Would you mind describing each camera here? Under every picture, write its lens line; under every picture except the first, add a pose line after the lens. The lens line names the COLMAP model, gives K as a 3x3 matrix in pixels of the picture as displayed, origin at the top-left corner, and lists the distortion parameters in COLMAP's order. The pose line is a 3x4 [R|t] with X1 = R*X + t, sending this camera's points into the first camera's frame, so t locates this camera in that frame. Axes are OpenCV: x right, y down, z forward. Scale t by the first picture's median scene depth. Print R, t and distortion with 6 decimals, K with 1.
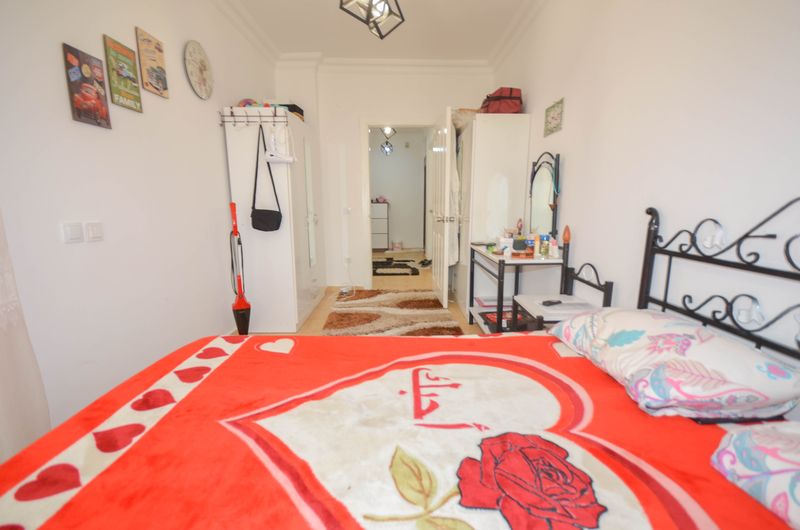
lens RADIAL K [[348.4, 0, 401.7], [0, 348.4, 267.6], [0, 0, 1]] dist [0.011058, -0.012798]
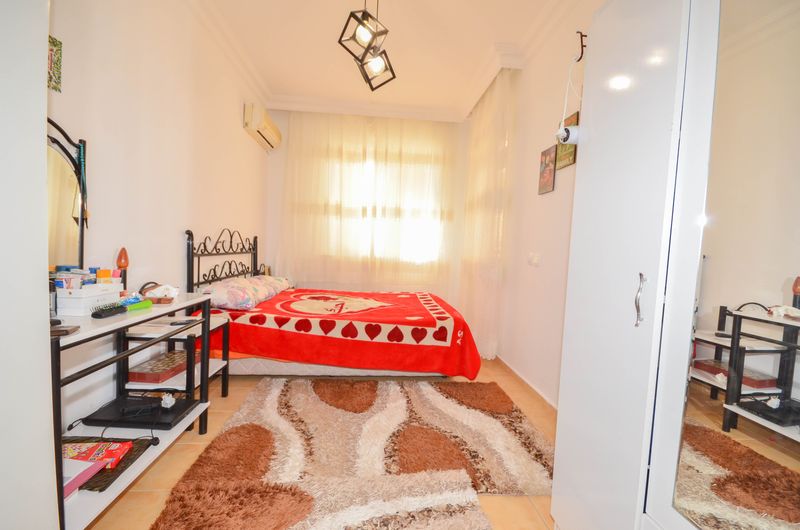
lens RADIAL K [[348.4, 0, 401.7], [0, 348.4, 267.6], [0, 0, 1]] dist [0.011058, -0.012798]
pose [[-0.995542, -0.037386, -0.086589, -0.102023], [-0.057560, 0.968119, 0.243788, -0.373784], [0.074714, 0.247686, -0.965955, 2.200293]]
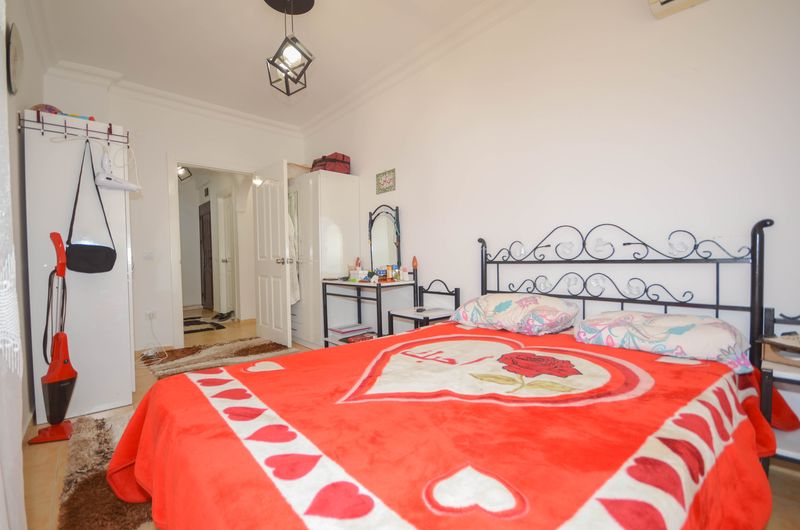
lens RADIAL K [[348.4, 0, 401.7], [0, 348.4, 267.6], [0, 0, 1]] dist [0.011058, -0.012798]
pose [[0.760283, -0.024962, 0.649113, -0.568376], [0.131612, 0.984456, -0.116295, 0.096349], [-0.636120, 0.173848, 0.751750, -0.008892]]
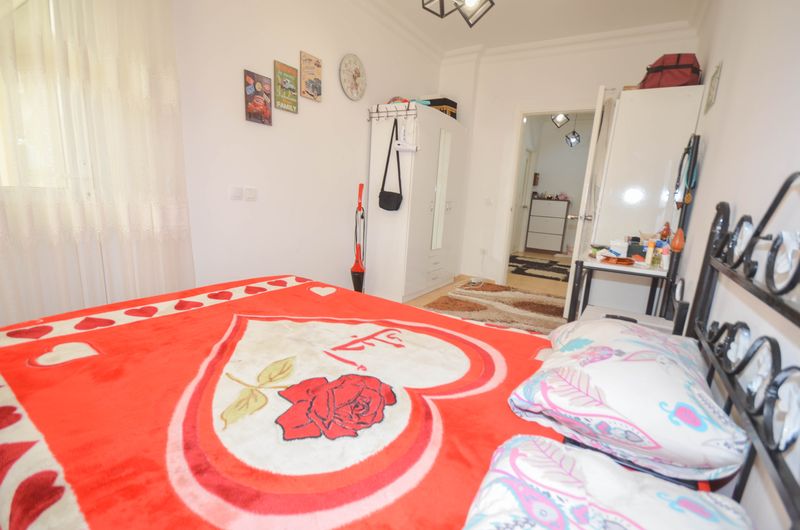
lens RADIAL K [[358.9, 0, 402.1], [0, 358.9, 267.0], [0, 0, 1]] dist [0.000699, 0.000170]
pose [[0.839099, 0.160987, -0.519612, 0.464066], [-0.159940, 0.985998, 0.047204, 0.026625], [0.519935, 0.043498, 0.853097, 0.022187]]
